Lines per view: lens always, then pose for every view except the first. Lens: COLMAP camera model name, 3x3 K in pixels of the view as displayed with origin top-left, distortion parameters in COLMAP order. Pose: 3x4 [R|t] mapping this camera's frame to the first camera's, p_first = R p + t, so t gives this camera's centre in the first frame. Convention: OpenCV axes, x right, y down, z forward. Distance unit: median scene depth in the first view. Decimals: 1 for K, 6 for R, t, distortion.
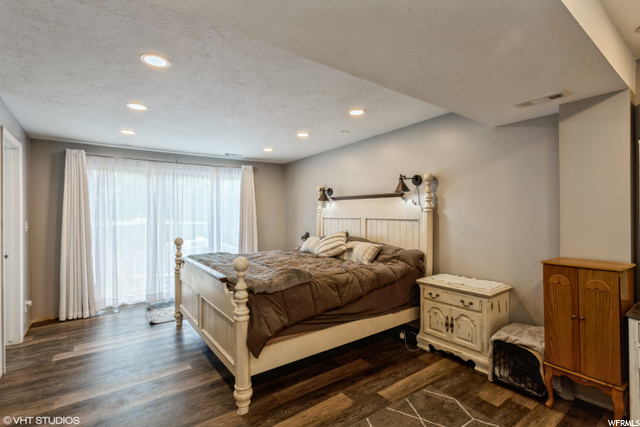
lens RADIAL K [[304.0, 0, 320.9], [0, 304.0, 214.3], [0, 0, 1]] dist [0.004328, 0.000230]
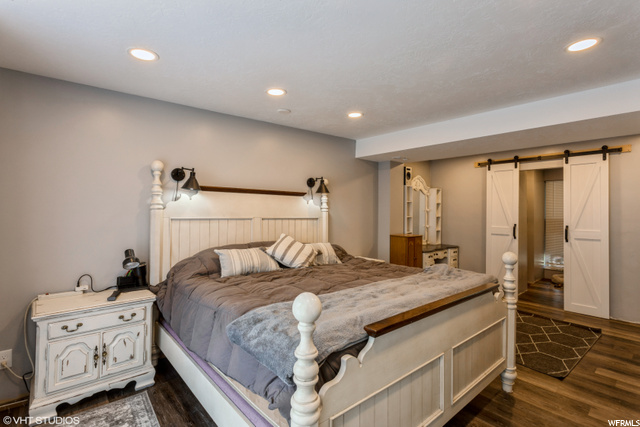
lens RADIAL K [[304.0, 0, 320.6], [0, 304.0, 210.6], [0, 0, 1]] dist [0.004328, 0.000230]
pose [[-0.073654, 0.003427, 0.997278, -0.674171], [-0.009055, 0.999951, -0.004105, -0.005113], [-0.997243, -0.009333, -0.073619, 0.894135]]
